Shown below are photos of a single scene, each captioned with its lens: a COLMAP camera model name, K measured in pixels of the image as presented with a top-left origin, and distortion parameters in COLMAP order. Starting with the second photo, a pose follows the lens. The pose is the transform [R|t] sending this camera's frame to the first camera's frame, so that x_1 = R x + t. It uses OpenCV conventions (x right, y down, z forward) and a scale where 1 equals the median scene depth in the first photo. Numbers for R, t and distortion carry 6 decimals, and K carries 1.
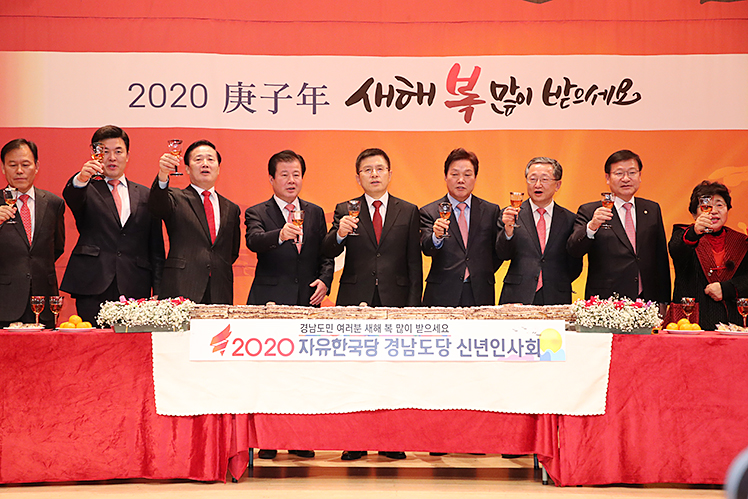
lens RADIAL K [[1483.7, 0, 375.0], [0, 1483.7, 265.2], [0, 0, 1]] dist [0.381793, -0.377544]
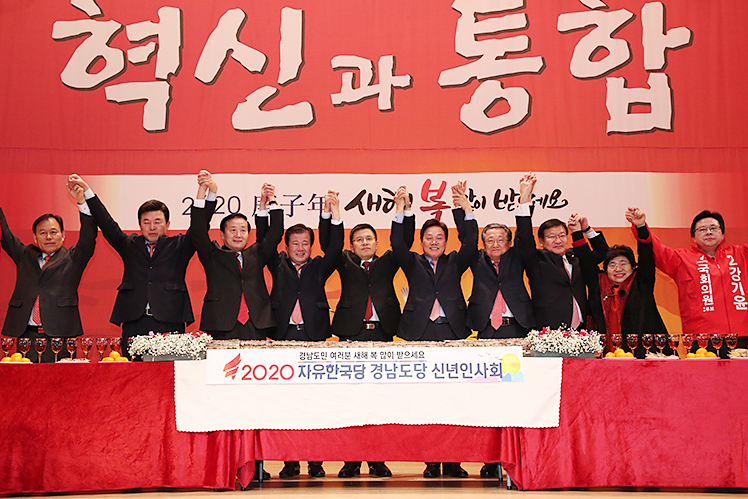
lens RADIAL K [[954.9, 0, 374.0], [0, 954.9, 249.5], [0, 0, 1]] dist [0.133794, 0.019453]
pose [[0.999926, -0.010635, -0.005929, 0.014719], [0.009652, 0.989170, -0.146457, 0.070876], [0.007423, 0.146389, 0.989199, 0.233307]]
